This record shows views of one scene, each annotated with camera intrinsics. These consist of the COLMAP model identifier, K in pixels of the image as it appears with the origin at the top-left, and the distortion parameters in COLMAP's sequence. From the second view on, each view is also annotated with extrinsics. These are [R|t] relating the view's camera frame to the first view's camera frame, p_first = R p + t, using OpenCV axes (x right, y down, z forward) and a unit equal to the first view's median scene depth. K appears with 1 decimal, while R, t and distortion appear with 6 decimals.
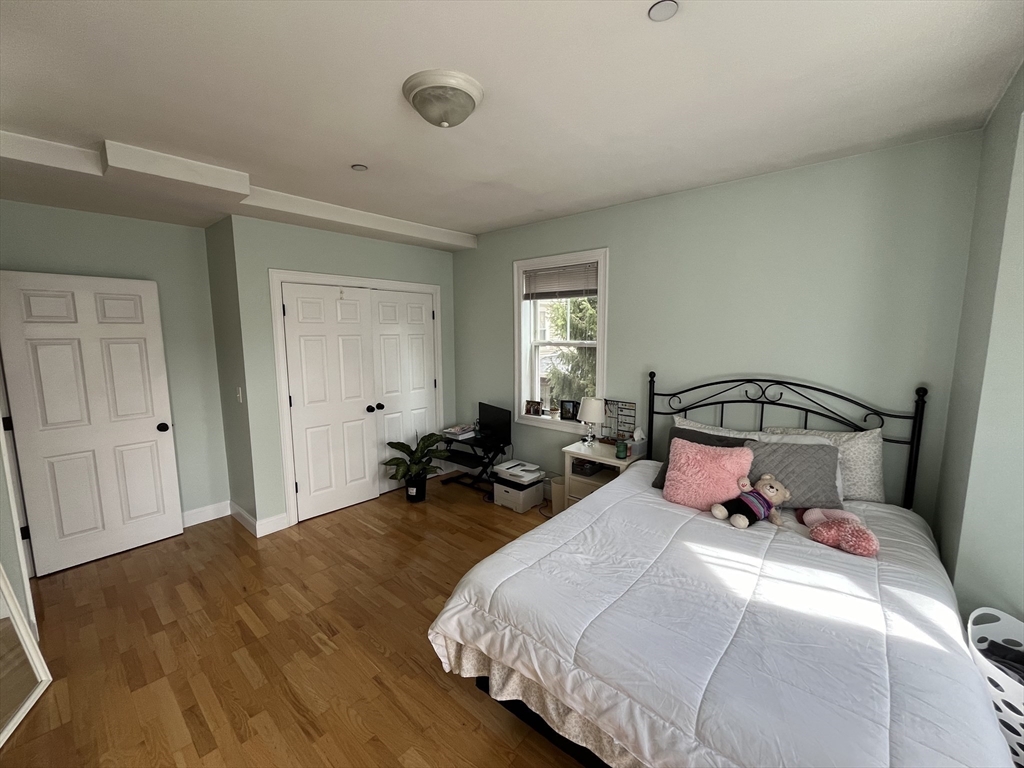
lens RADIAL K [[412.3, 0, 512.0], [0, 412.3, 384.0], [0, 0, 1]] dist [0.000036, 0.000001]
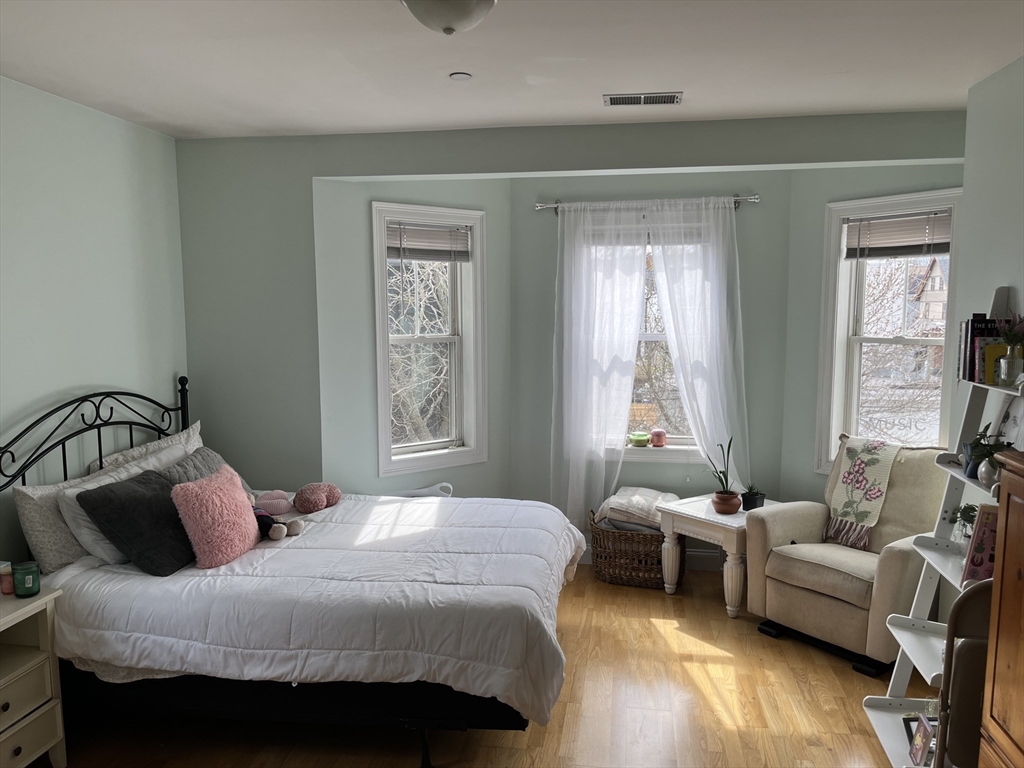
lens RADIAL K [[777.3, 0, 512.0], [0, 777.3, 384.0], [0, 0, 1]] dist [0.073264, -0.097518]
pose [[-0.527485, -0.082975, 0.845503, -0.910026], [0.114611, 0.979171, 0.167595, -0.173246], [-0.841798, 0.185308, -0.506988, 1.101615]]
